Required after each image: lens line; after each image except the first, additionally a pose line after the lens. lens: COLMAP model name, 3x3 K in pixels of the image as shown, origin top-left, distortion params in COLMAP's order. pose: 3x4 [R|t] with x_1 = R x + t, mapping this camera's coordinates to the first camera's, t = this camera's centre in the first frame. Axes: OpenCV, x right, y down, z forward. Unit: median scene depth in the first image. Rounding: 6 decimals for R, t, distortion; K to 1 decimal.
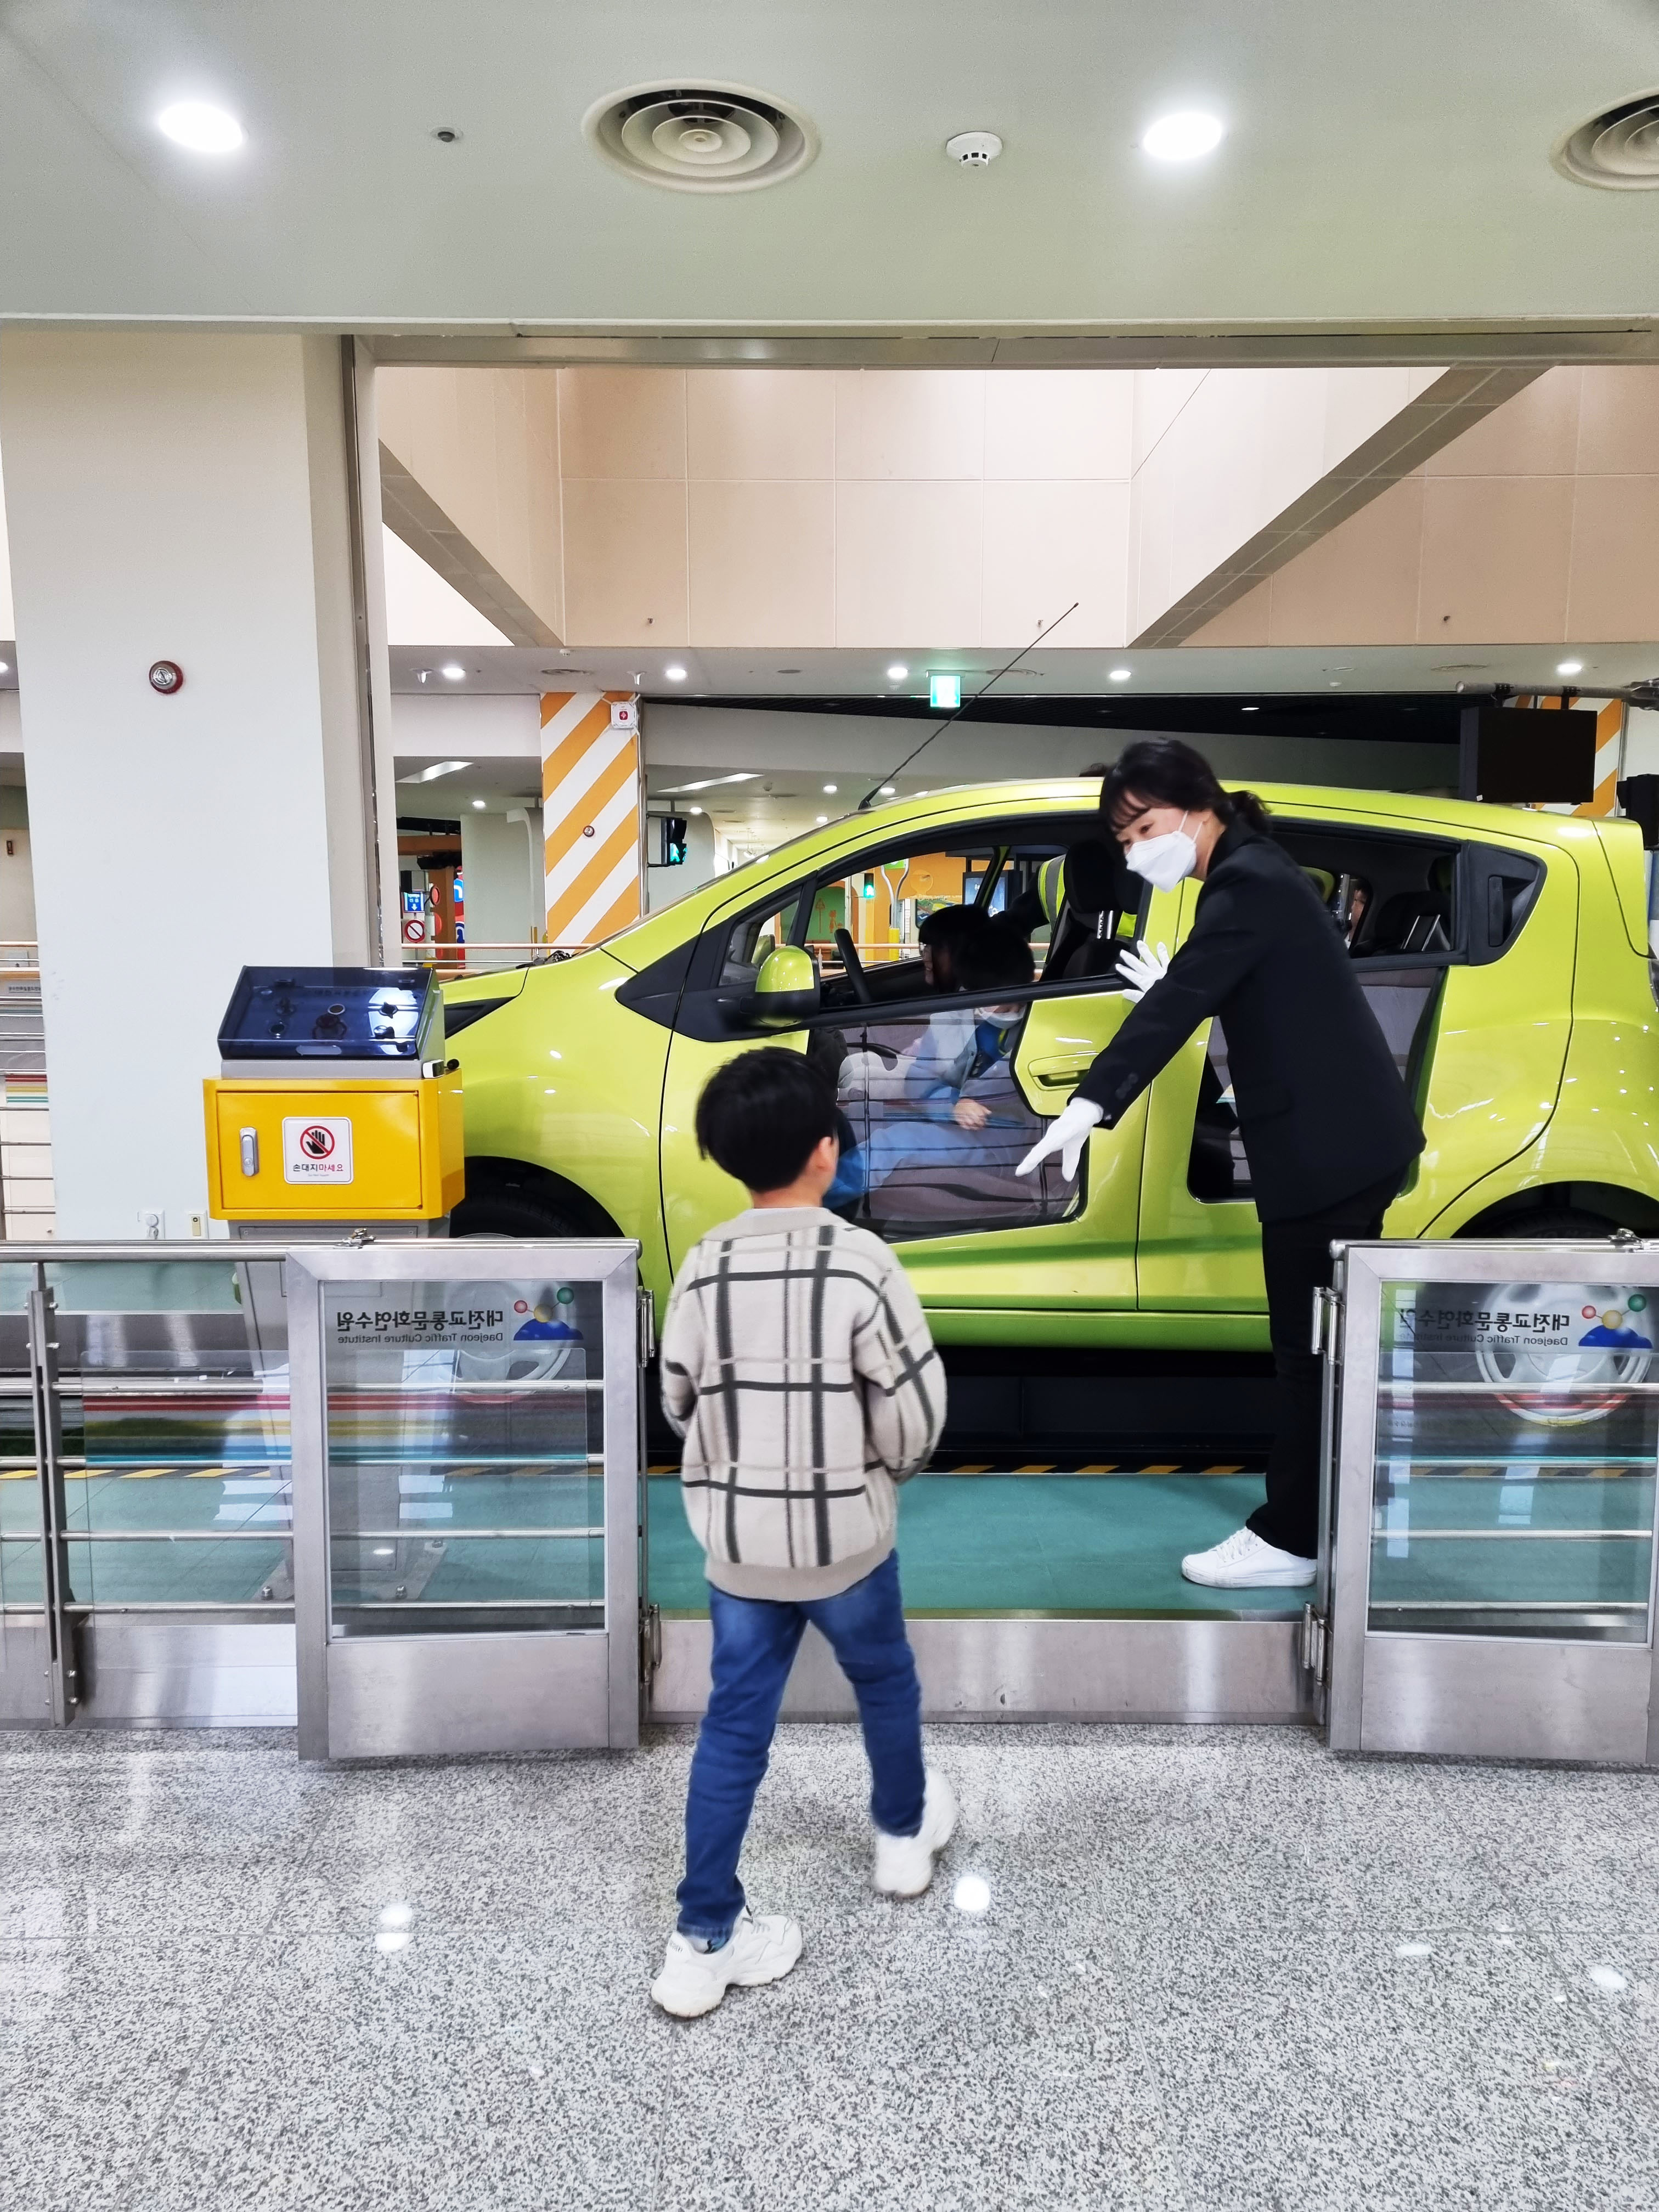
lens RADIAL K [[1660.9, 0, 830.0], [0, 1660.9, 1110.4], [0, 0, 1]] dist [0.062149, -0.029983]
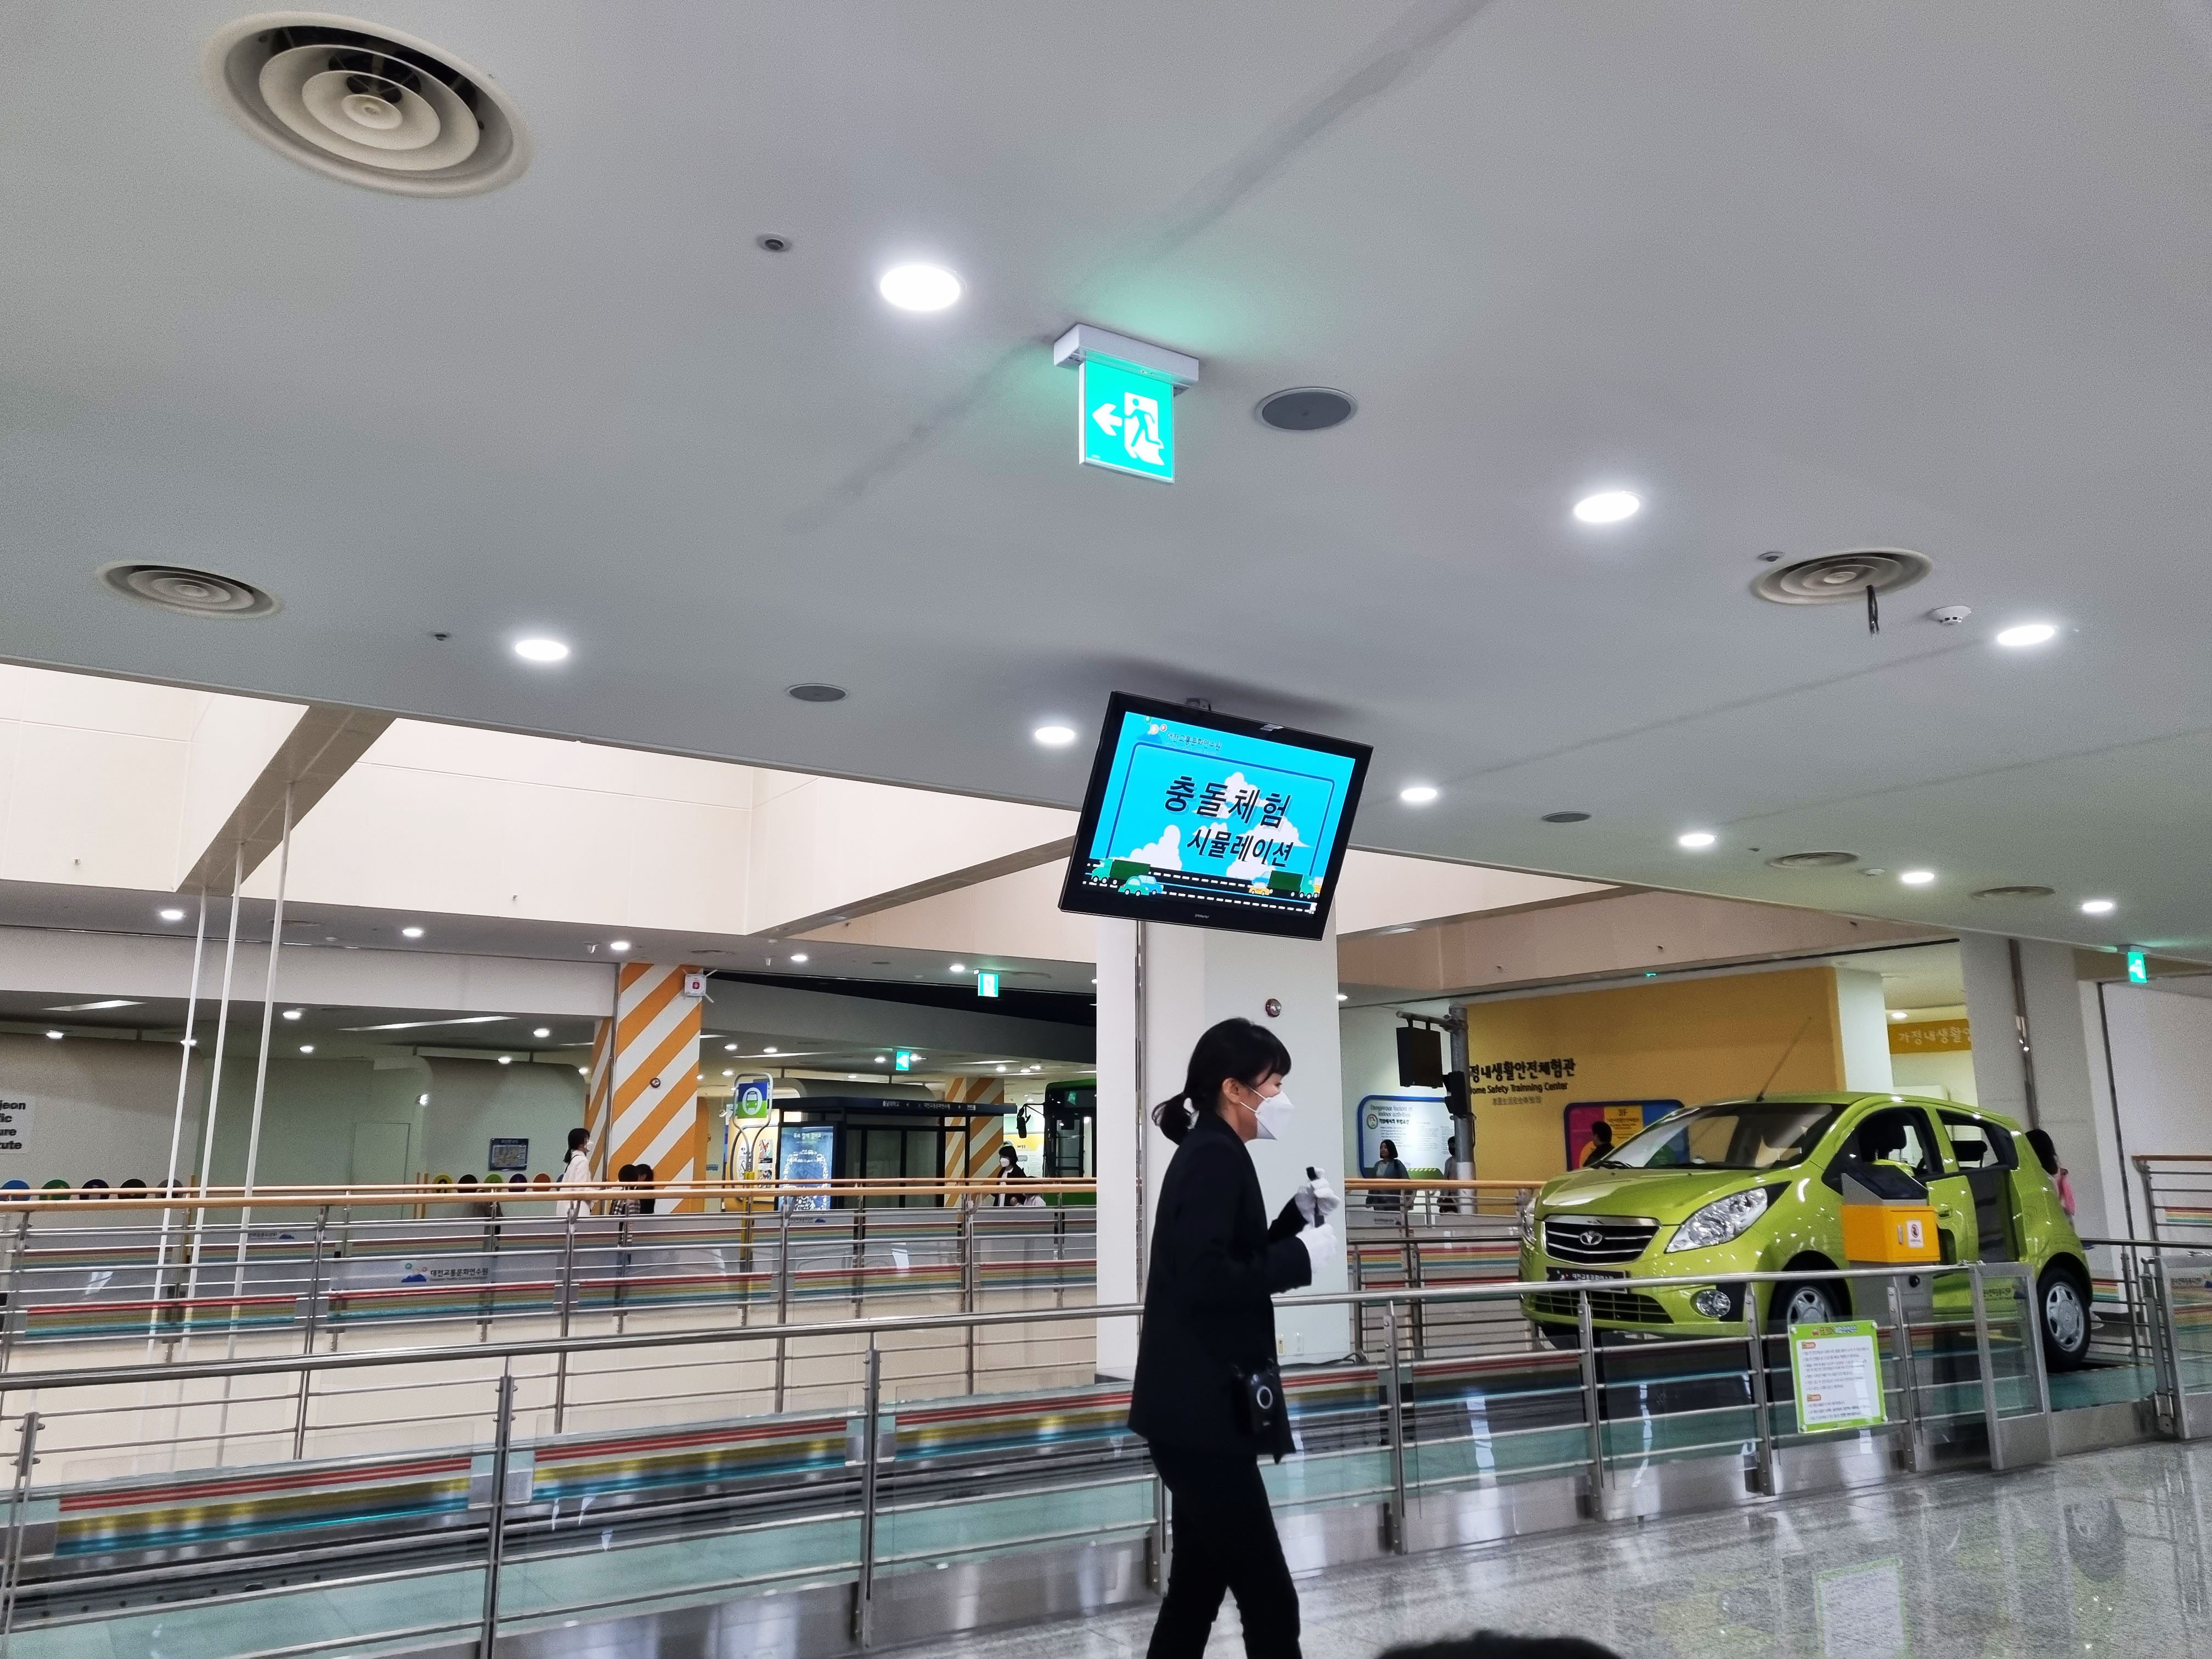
lens RADIAL K [[1660.9, 0, 1106.3], [0, 1660.9, 828.6], [0, 0, 1]] dist [0.062149, -0.029983]
pose [[0.831467, 0.109621, 0.544652, -0.555949], [0.066518, 0.953647, -0.293485, 0.021230], [-0.551577, 0.280253, 0.785634, -0.111212]]
